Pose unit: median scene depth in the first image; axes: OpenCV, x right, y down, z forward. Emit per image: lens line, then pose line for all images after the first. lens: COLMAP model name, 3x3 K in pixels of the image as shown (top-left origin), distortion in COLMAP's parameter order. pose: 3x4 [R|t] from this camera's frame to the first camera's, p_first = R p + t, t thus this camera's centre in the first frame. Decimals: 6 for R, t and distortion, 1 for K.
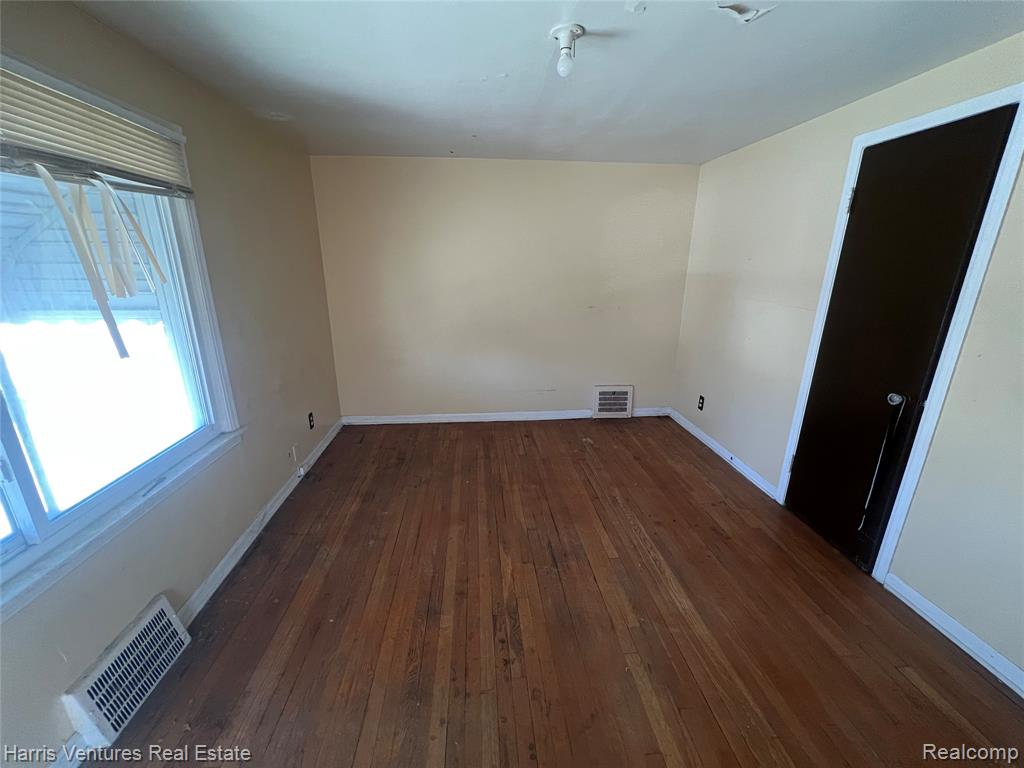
lens RADIAL K [[408.6, 0, 509.5], [0, 408.6, 380.4], [0, 0, 1]] dist [-0.001824, 0.000160]
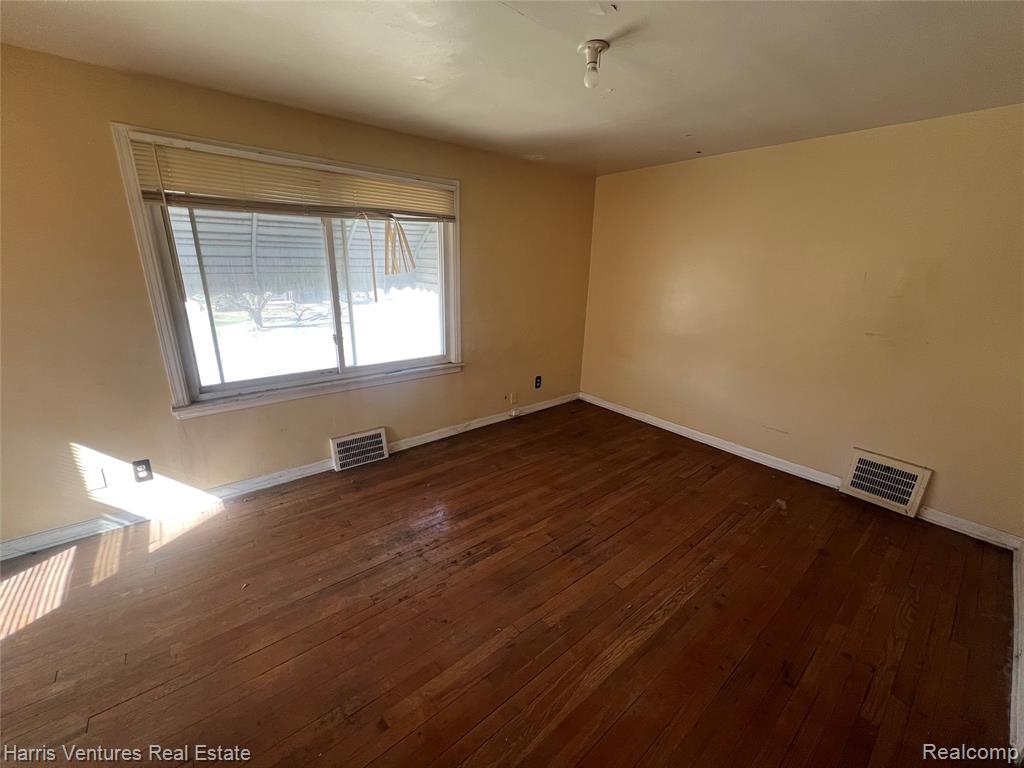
lens RADIAL K [[408.6, 0, 511.8], [0, 408.6, 380.1], [0, 0, 1]] dist [-0.001824, 0.000160]
pose [[0.564291, 0.241540, -0.789452, 0.633395], [-0.253598, 0.960725, 0.112674, -0.043111], [0.785661, 0.136622, 0.603383, 0.172630]]
